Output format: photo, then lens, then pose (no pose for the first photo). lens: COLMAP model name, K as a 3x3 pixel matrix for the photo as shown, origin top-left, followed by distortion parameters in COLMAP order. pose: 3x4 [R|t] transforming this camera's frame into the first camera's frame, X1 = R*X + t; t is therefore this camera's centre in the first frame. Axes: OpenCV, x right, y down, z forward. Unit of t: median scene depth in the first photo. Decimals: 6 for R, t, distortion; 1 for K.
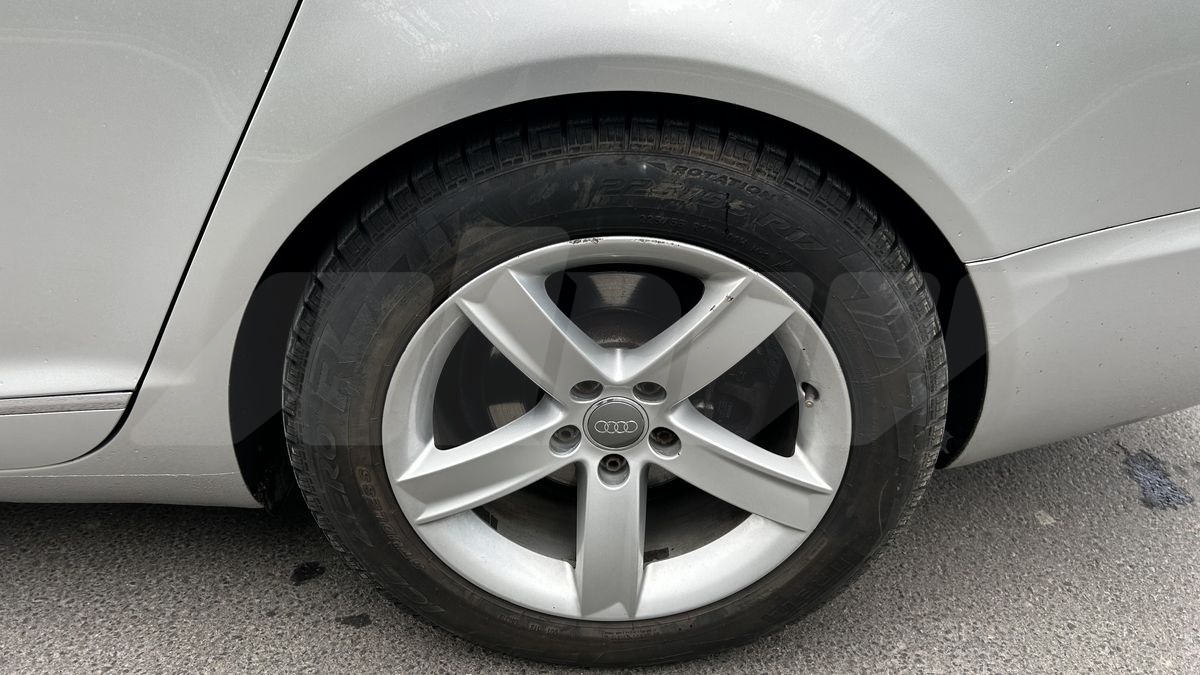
lens RADIAL K [[897.9, 0, 600.0], [0, 897.9, 337.5], [0, 0, 1]] dist [0.034352, -0.039316]
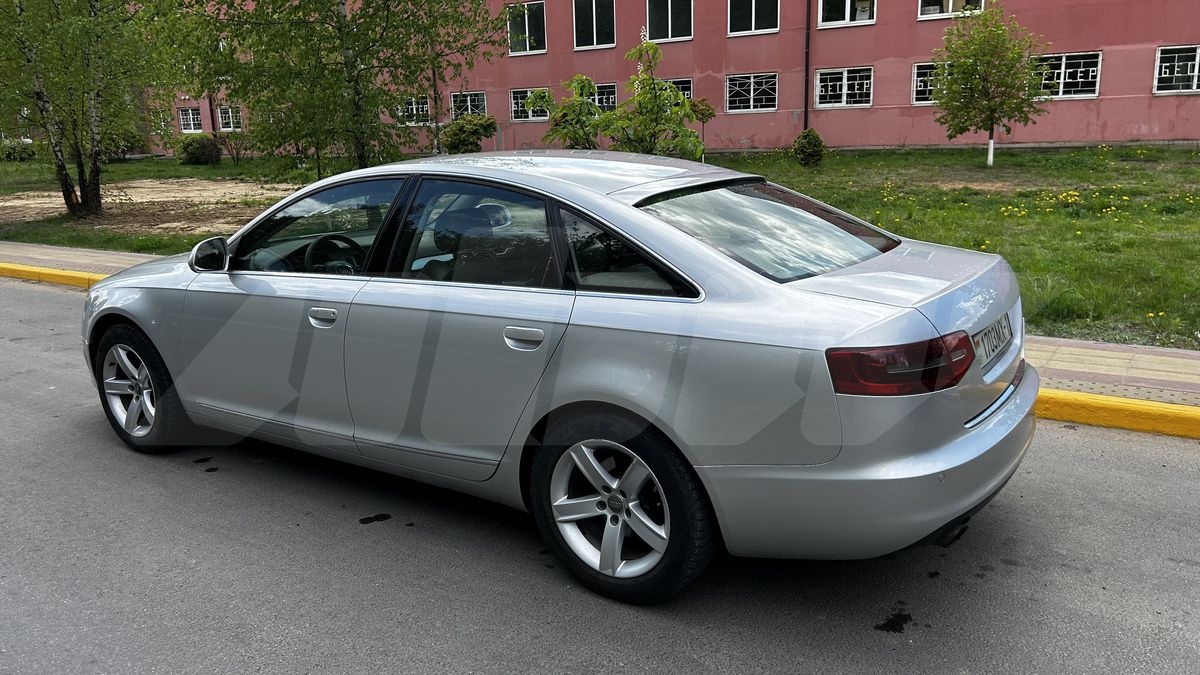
lens RADIAL K [[897.9, 0, 600.0], [0, 897.9, 337.5], [0, 0, 1]] dist [0.034352, -0.039316]
pose [[0.813864, 0.100613, -0.572278, 1.739124], [-0.266018, 0.940134, -0.213032, 0.236091], [0.516584, 0.325615, 0.791906, -1.737603]]
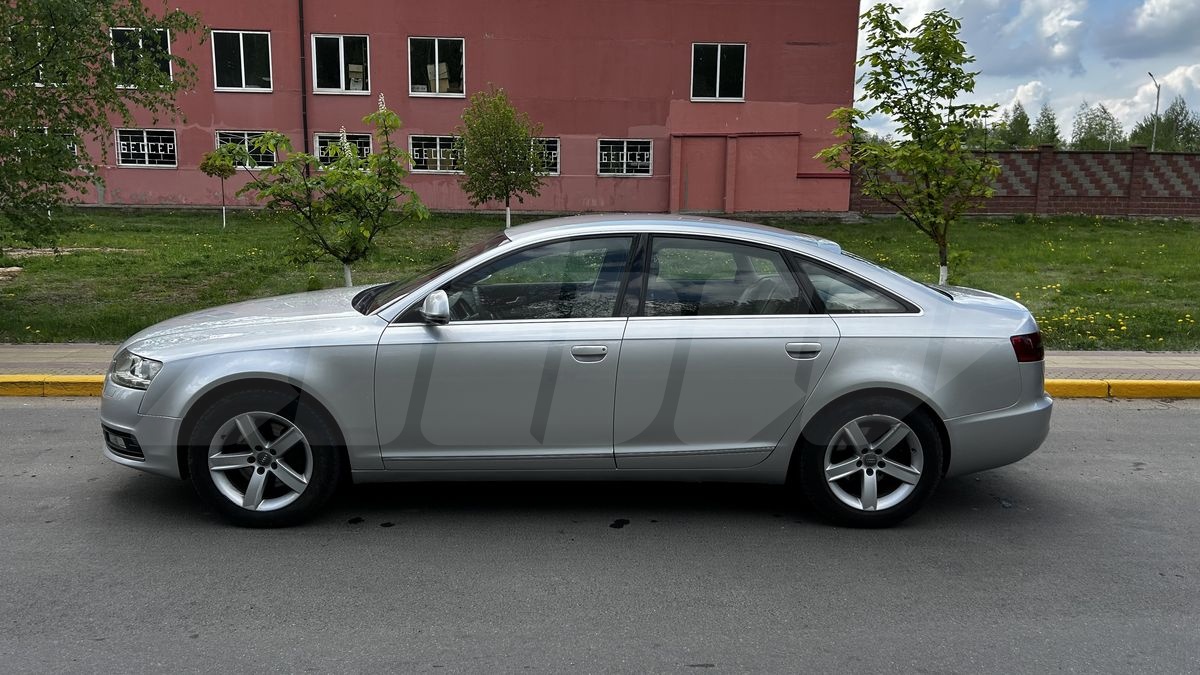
lens RADIAL K [[897.9, 0, 600.0], [0, 897.9, 337.5], [0, 0, 1]] dist [0.034352, -0.039316]
pose [[0.999806, 0.007037, 0.018380, -1.462156], [0.000082, 0.932395, -0.361441, 1.182273], [-0.019681, 0.361373, 0.932214, -3.510614]]
